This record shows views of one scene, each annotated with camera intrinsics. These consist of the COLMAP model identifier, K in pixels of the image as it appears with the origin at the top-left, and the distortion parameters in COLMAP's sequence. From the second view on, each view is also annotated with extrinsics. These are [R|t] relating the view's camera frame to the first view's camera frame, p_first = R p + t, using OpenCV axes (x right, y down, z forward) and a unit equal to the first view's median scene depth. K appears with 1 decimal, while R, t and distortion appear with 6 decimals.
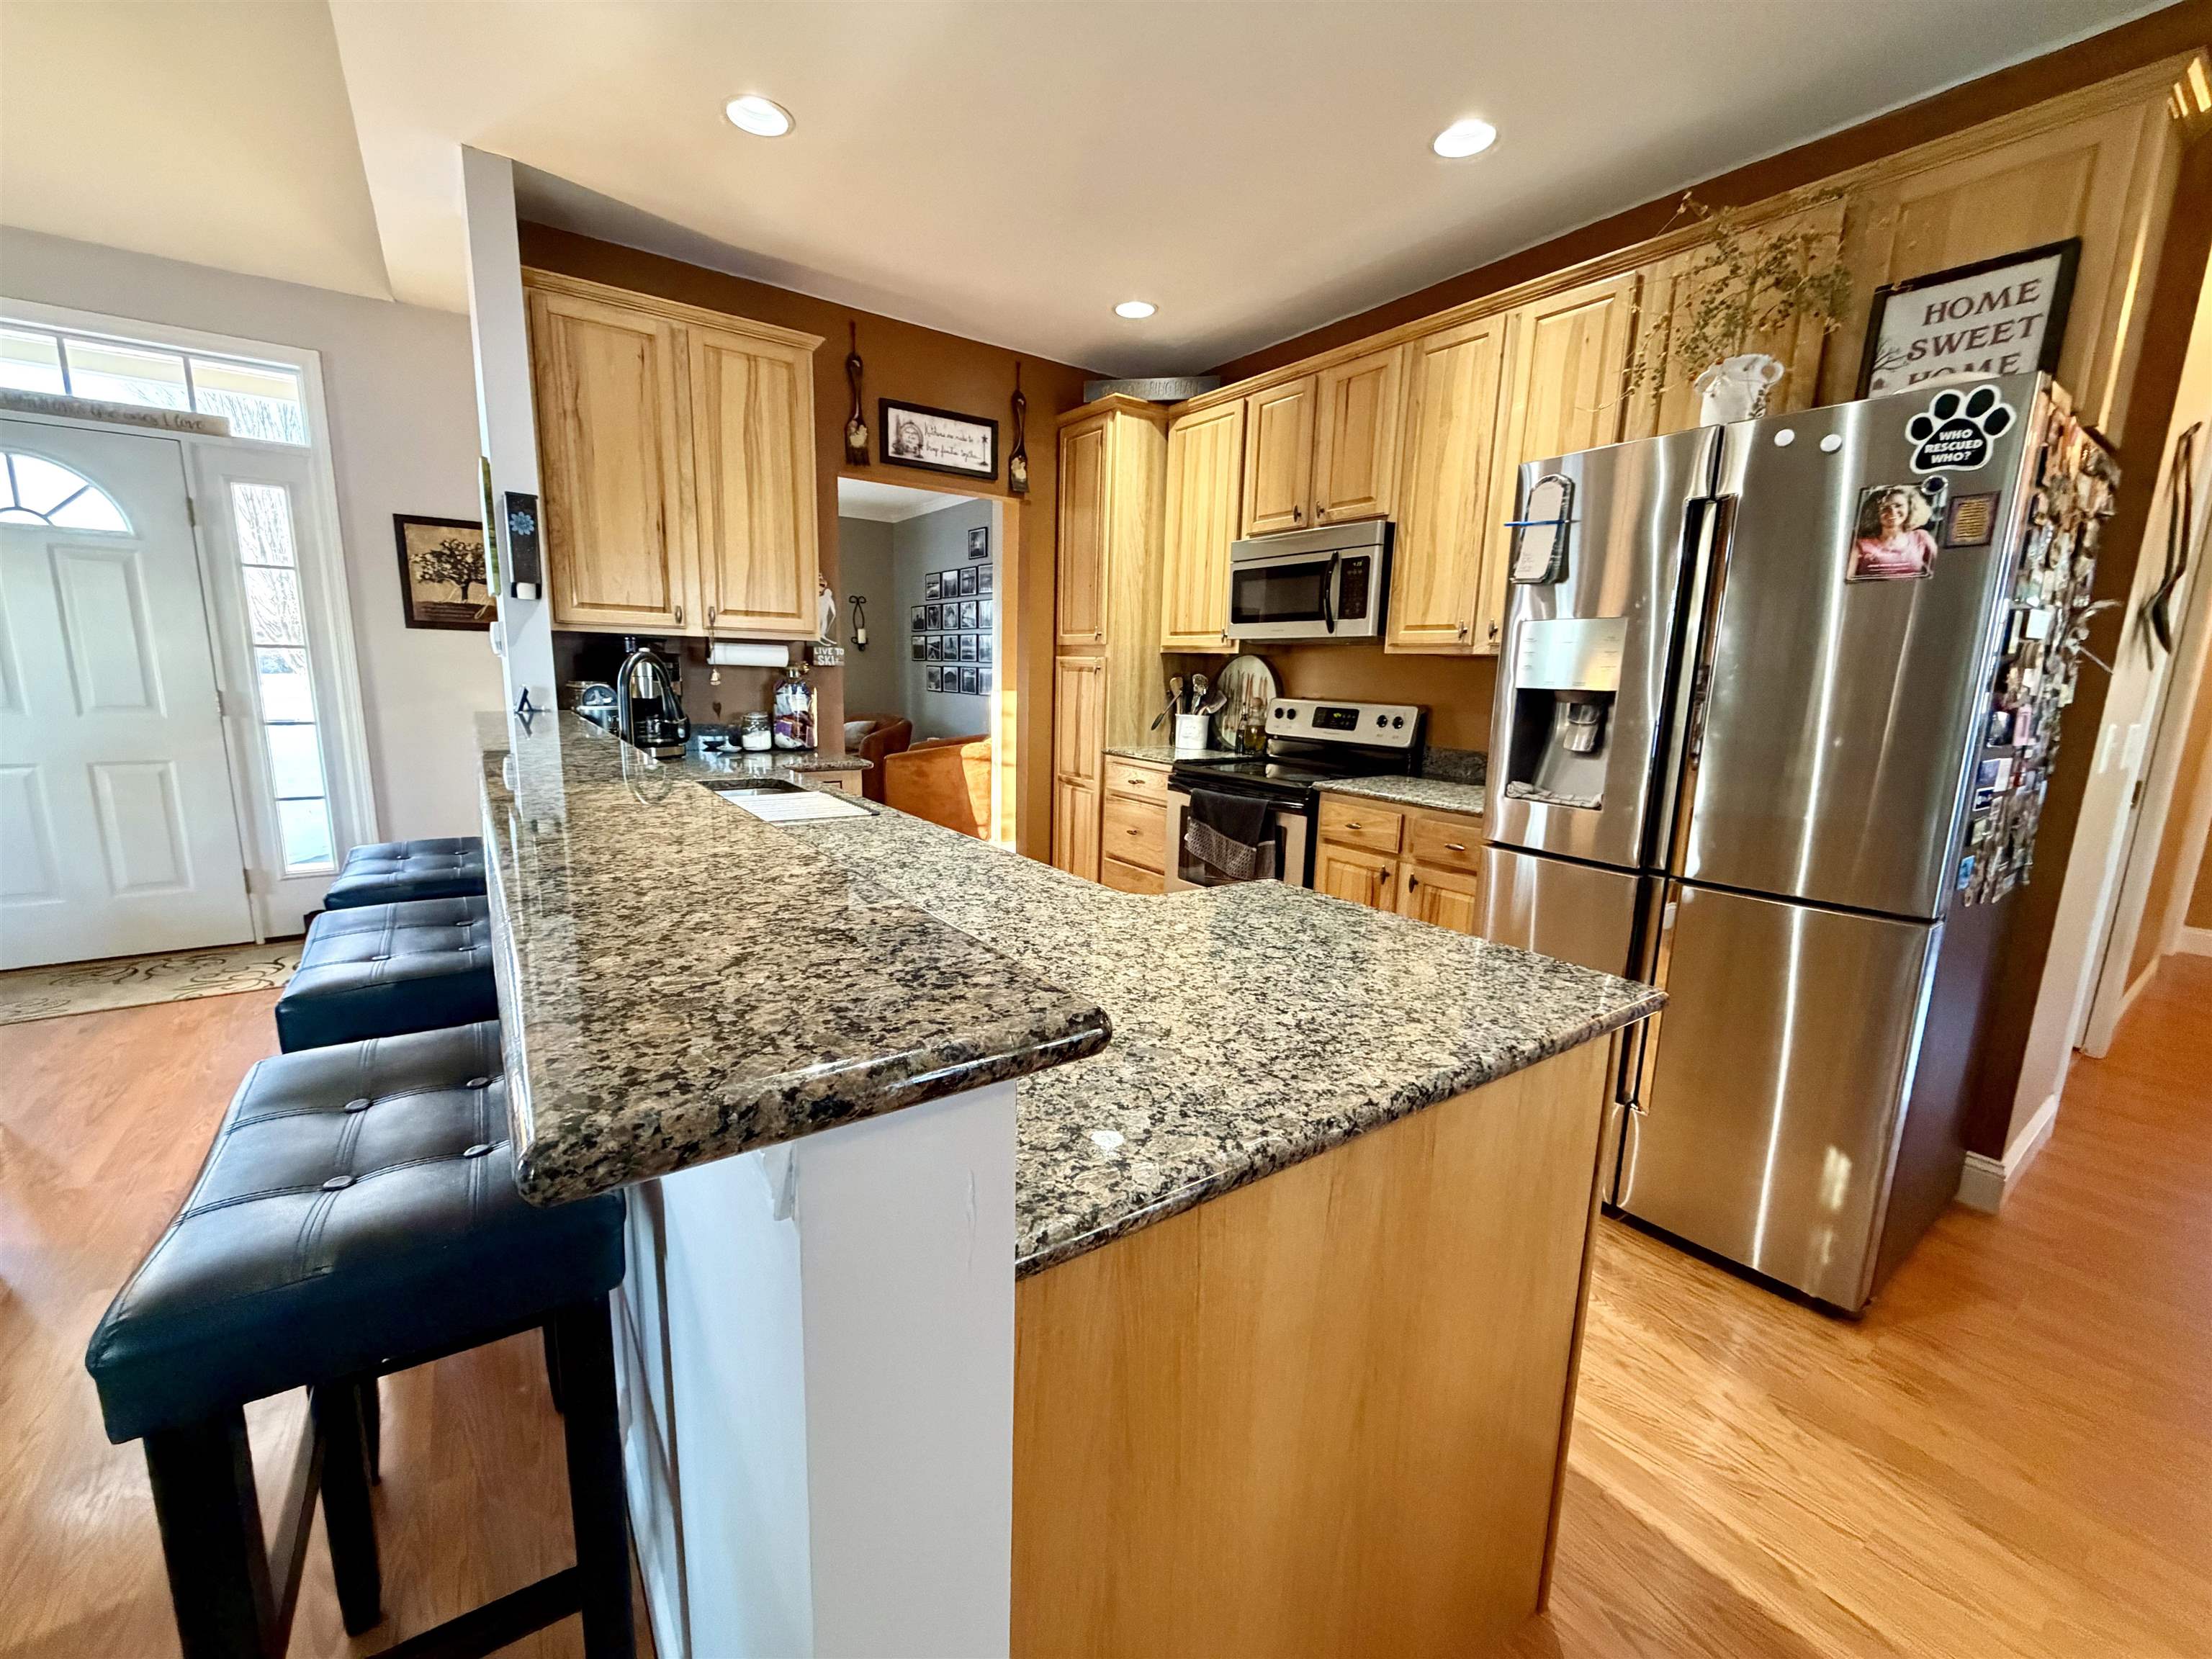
lens RADIAL K [[879.3, 0, 1095.5], [0, 879.3, 828.4], [0, 0, 1]] dist [-0.000198, -0.000492]
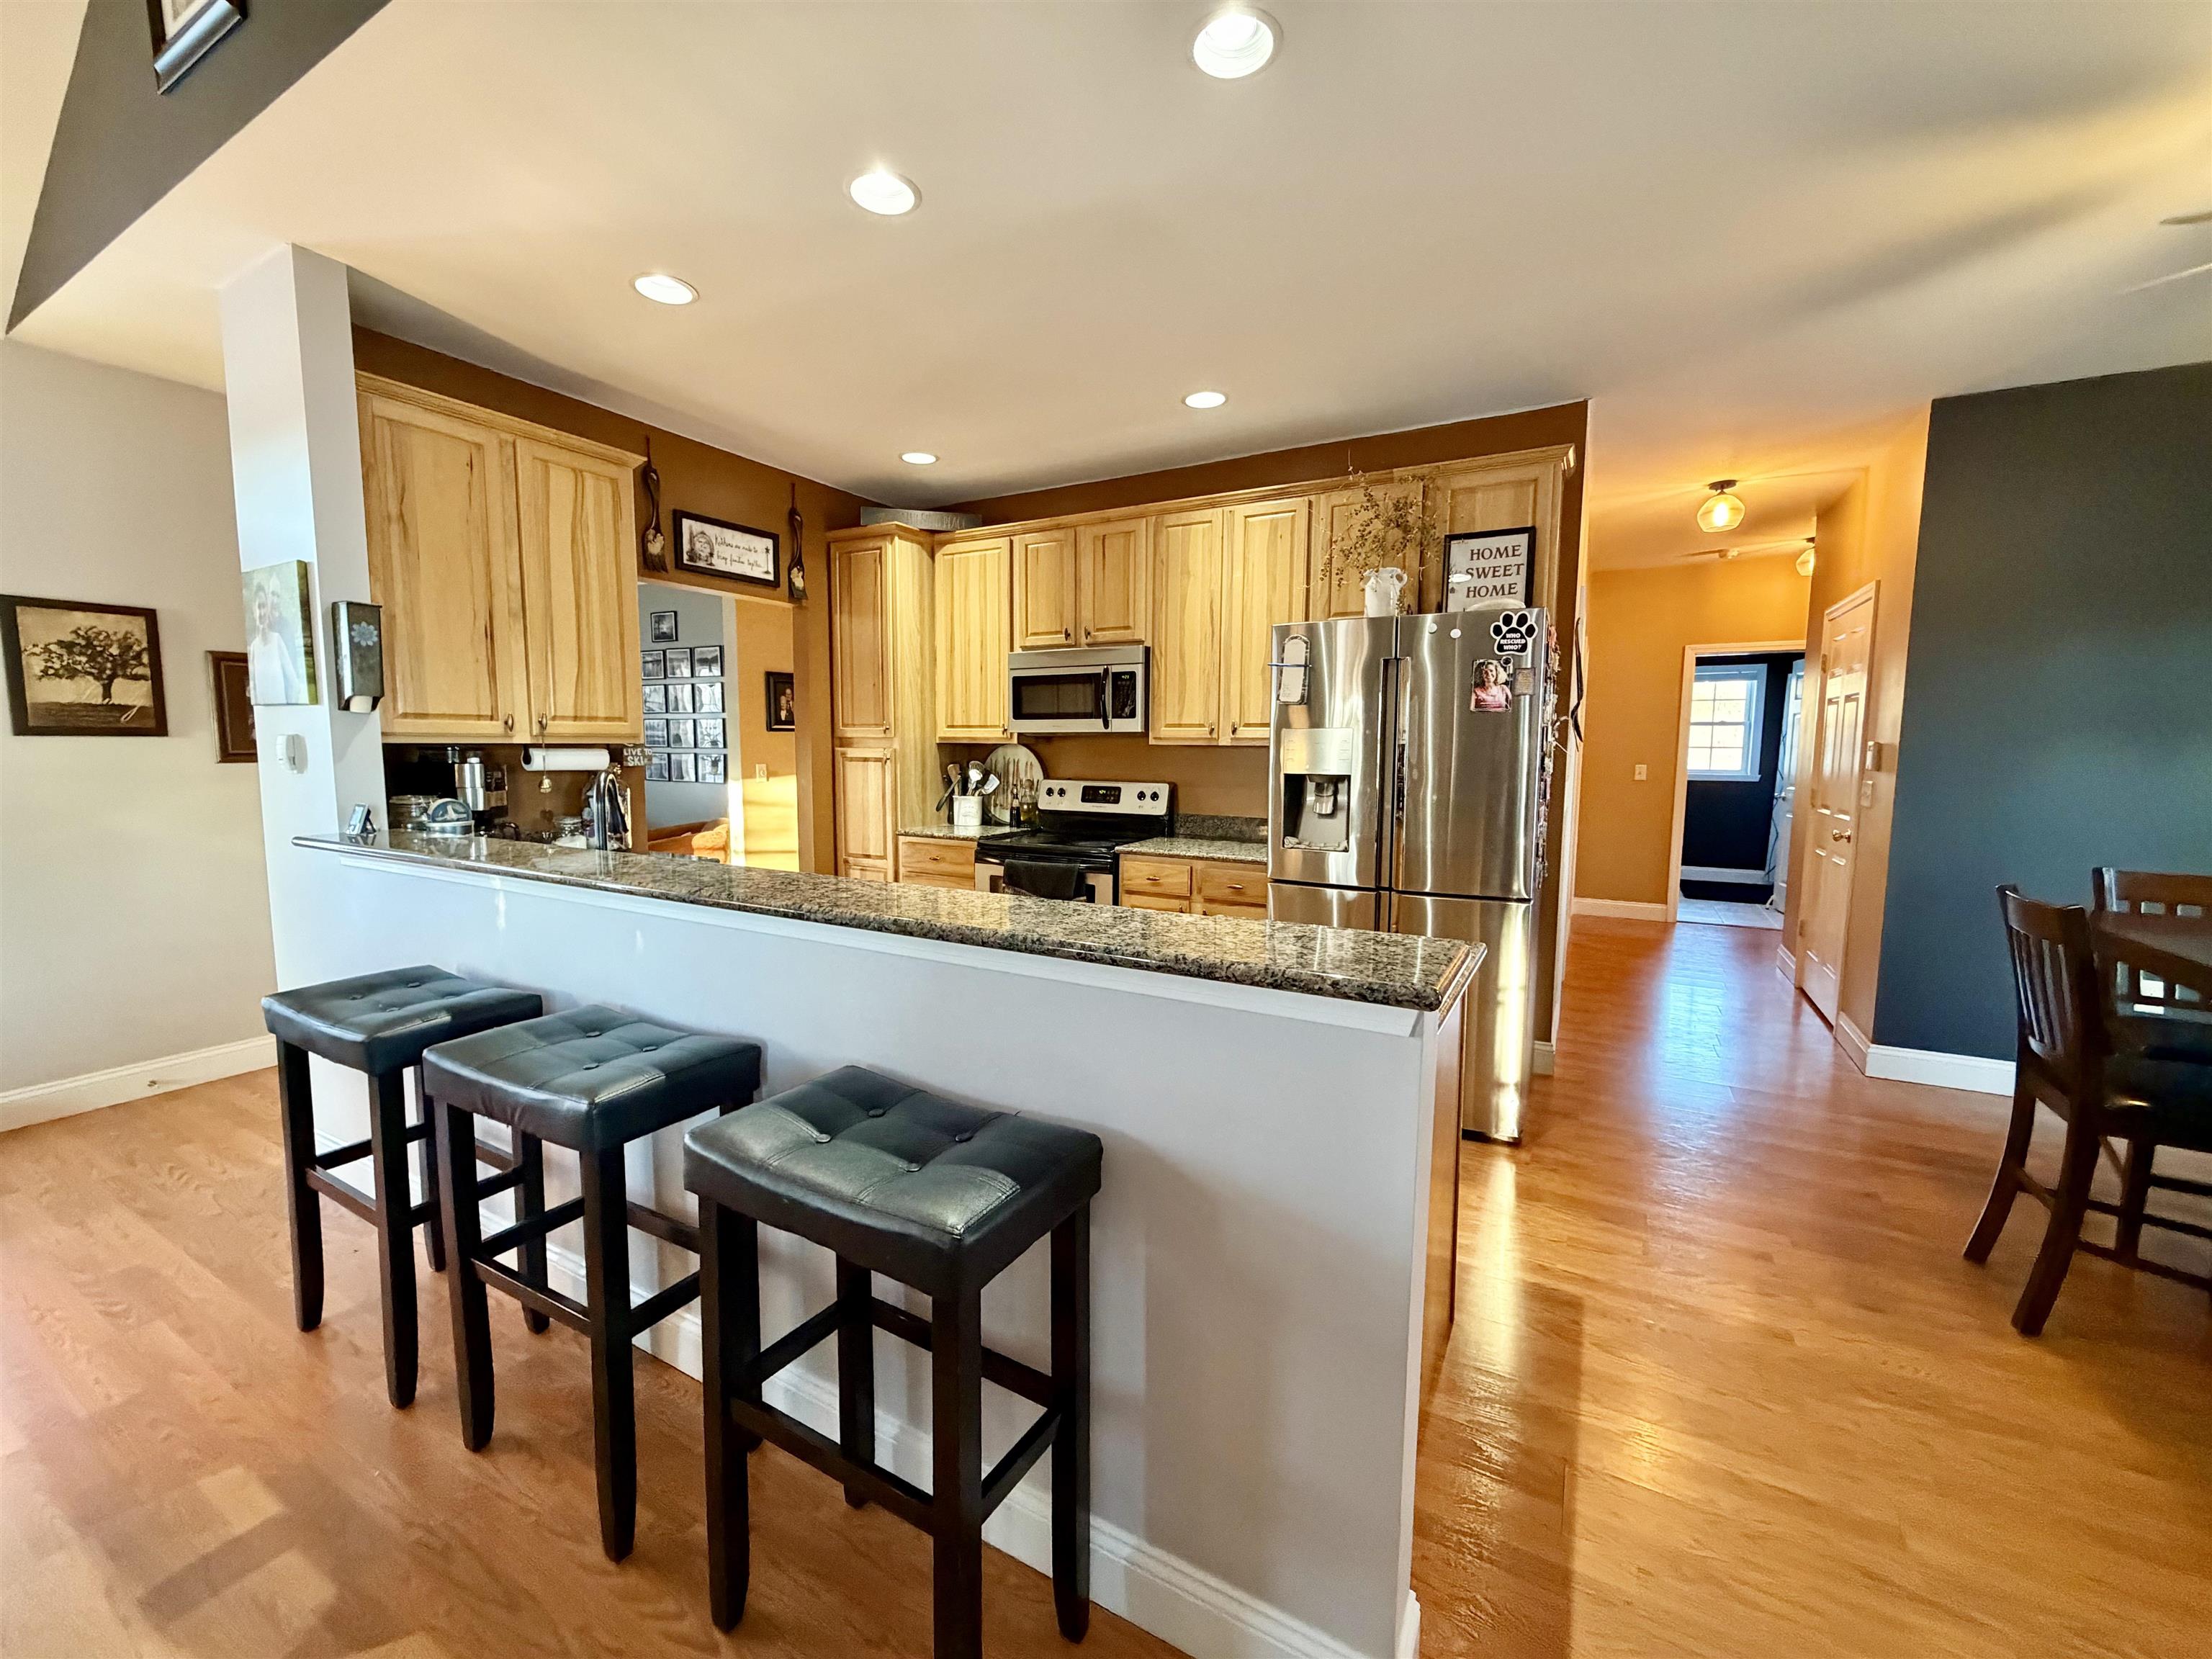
lens RADIAL K [[879.3, 0, 1096.5], [0, 879.3, 827.8], [0, 0, 1]] dist [-0.000198, -0.000492]
pose [[0.903232, -0.063227, 0.424470, -0.300816], [0.095220, 0.993960, -0.054565, -0.013377], [-0.418456, 0.089703, 0.903796, -0.130304]]
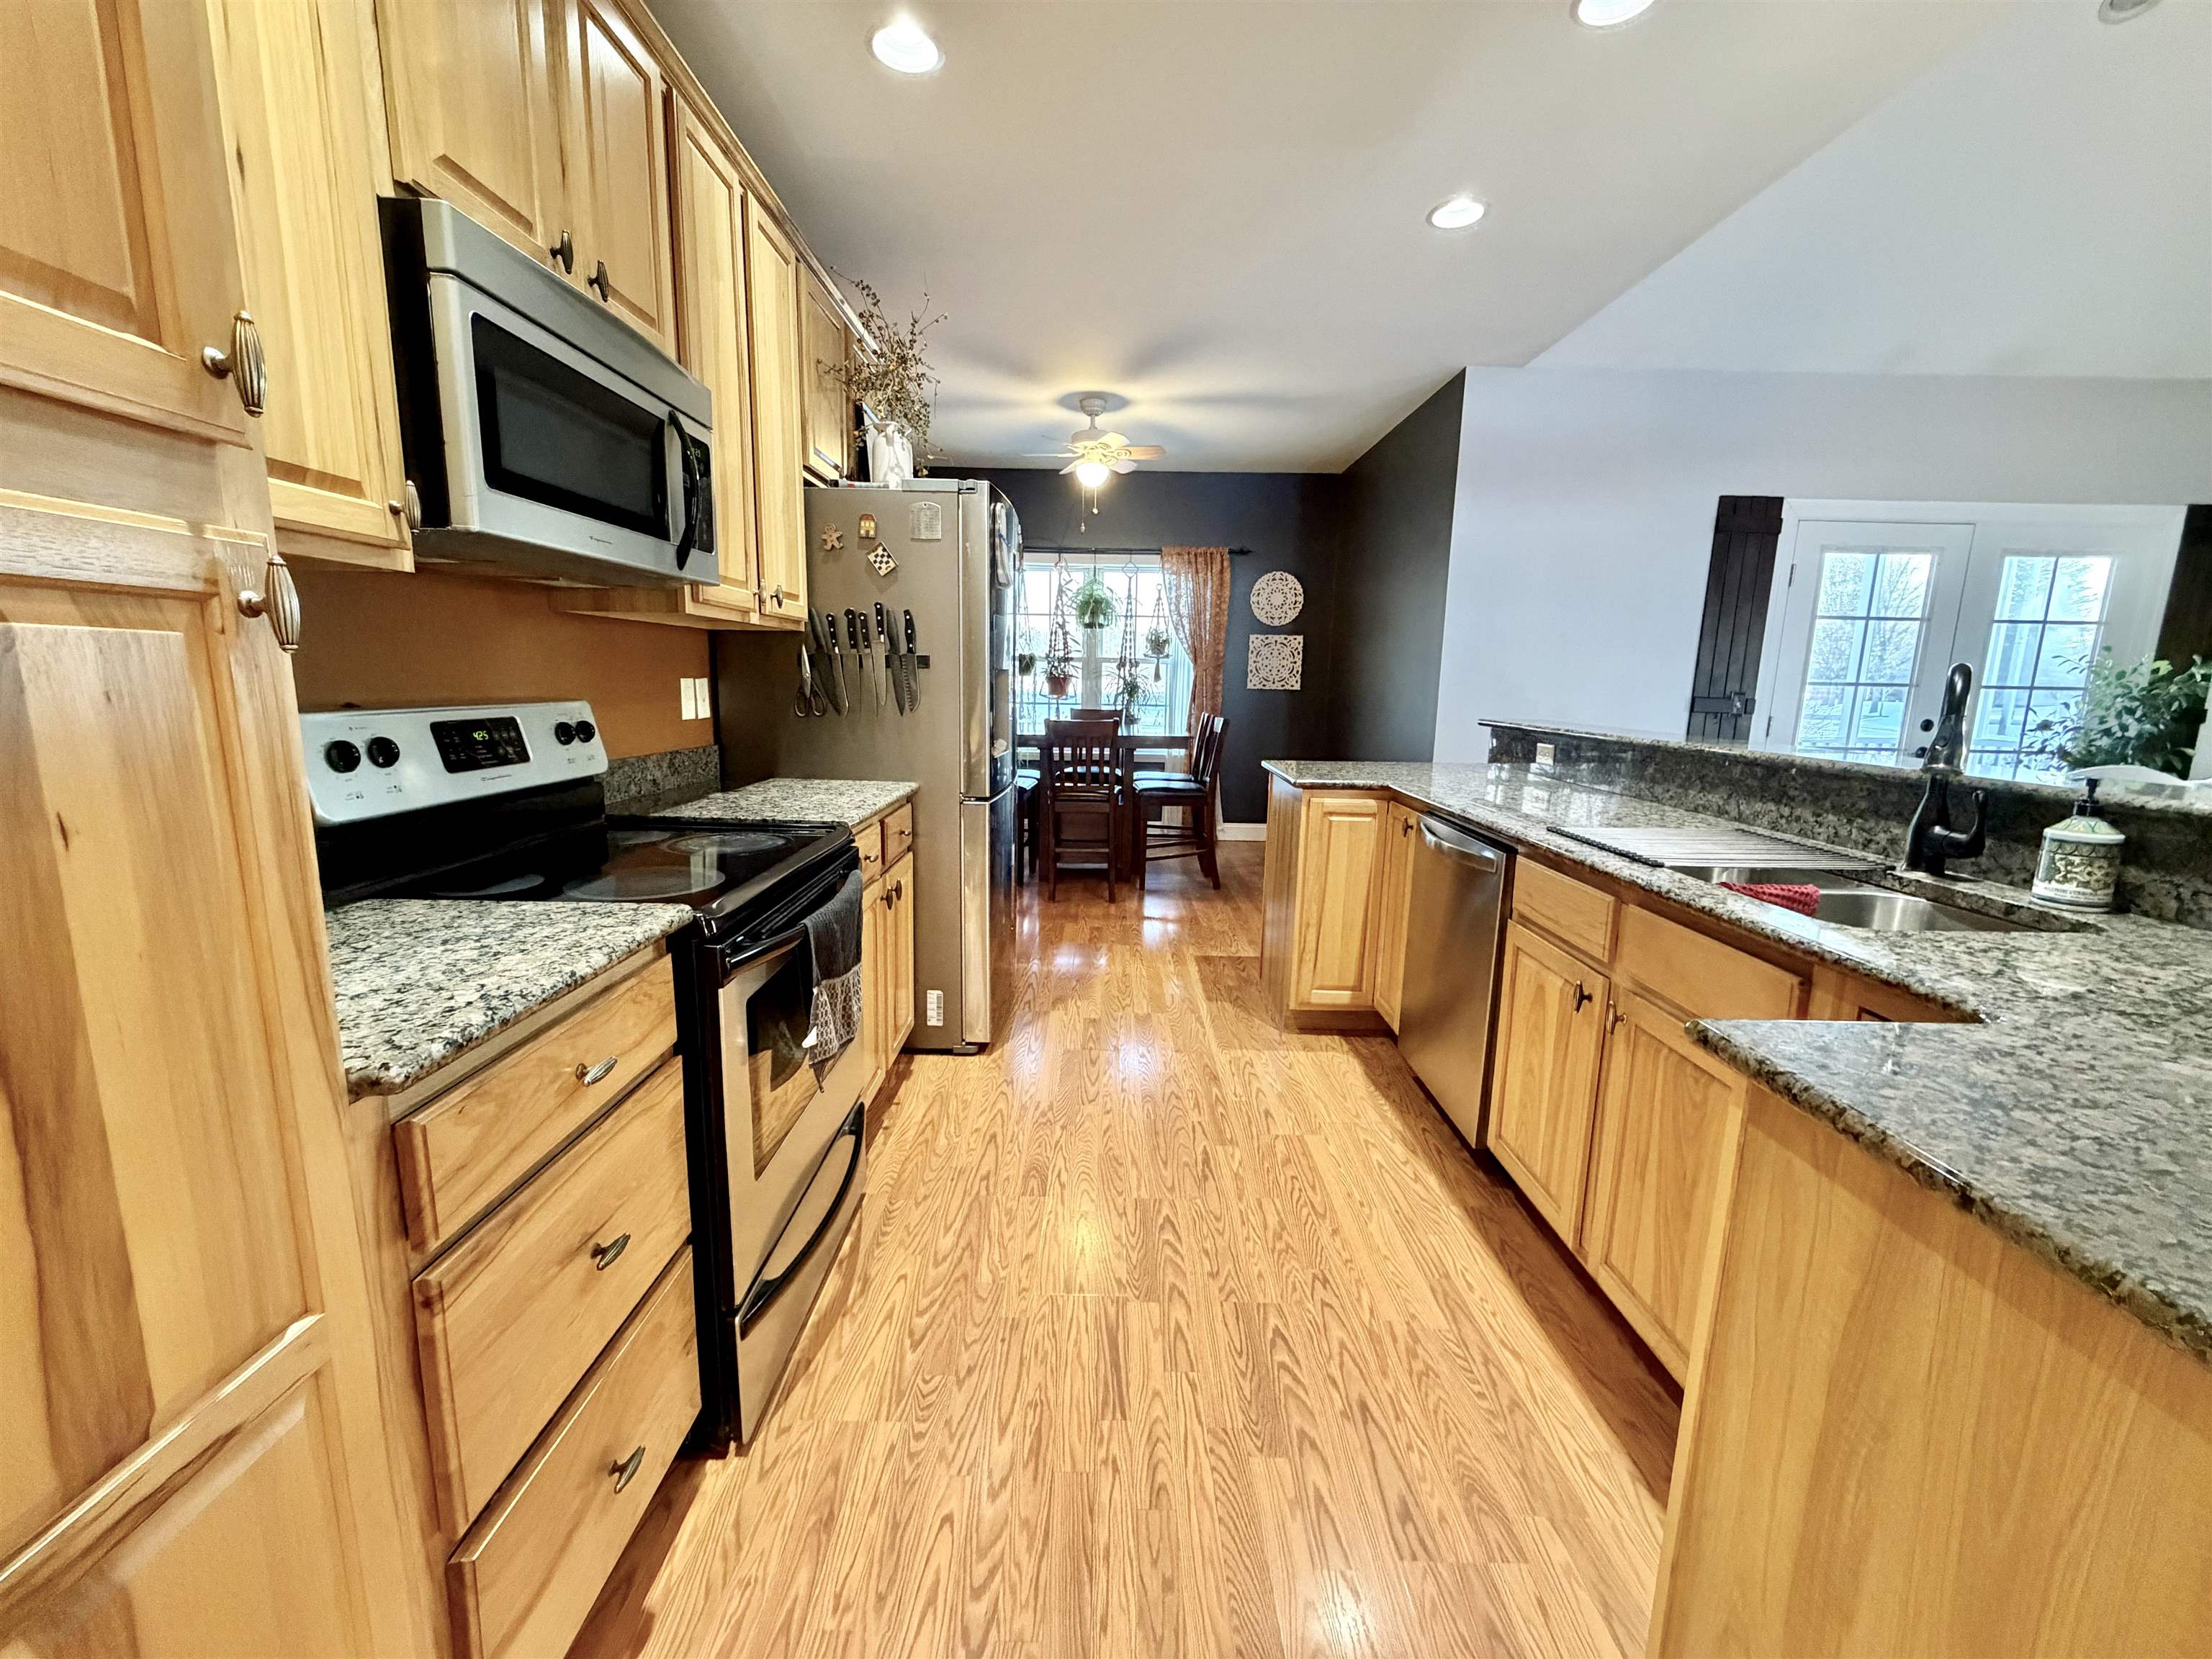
lens RADIAL K [[879.3, 0, 1104.3], [0, 879.3, 825.4], [0, 0, 1]] dist [-0.000198, -0.000492]
pose [[-0.816521, -0.138541, 0.560447, -0.259406], [0.062999, 0.943600, 0.325039, -0.239067], [-0.573868, 0.300708, -0.761741, 1.335608]]
